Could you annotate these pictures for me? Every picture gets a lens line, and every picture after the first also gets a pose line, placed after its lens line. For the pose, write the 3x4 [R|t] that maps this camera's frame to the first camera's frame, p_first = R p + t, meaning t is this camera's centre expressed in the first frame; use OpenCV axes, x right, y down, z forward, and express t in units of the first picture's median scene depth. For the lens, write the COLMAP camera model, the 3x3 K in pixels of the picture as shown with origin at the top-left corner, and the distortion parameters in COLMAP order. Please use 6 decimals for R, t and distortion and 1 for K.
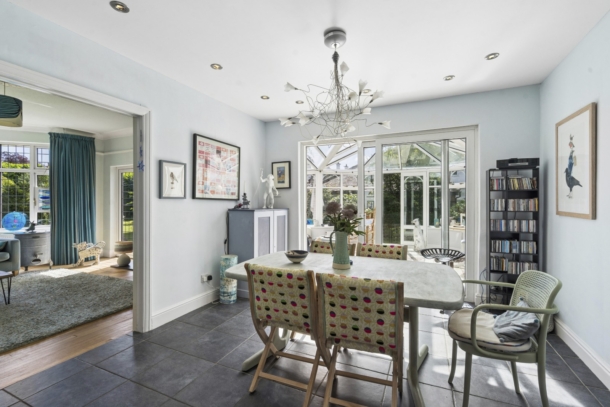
lens RADIAL K [[280.2, 0, 298.8], [0, 280.2, 201.5], [0, 0, 1]] dist [-0.001662, -0.000248]
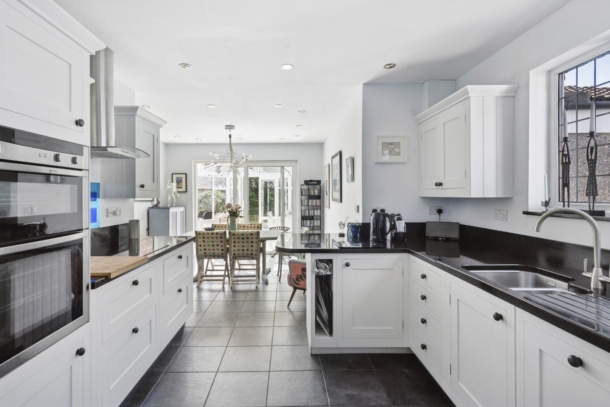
lens RADIAL K [[305.6, 0, 301.7], [0, 305.6, 197.1], [0, 0, 1]] dist [-0.002204, -0.000039]
pose [[0.883843, -0.003891, 0.467768, -0.348108], [0.001465, 0.999984, 0.005550, -0.041089], [-0.467782, -0.004220, 0.883834, -0.967206]]
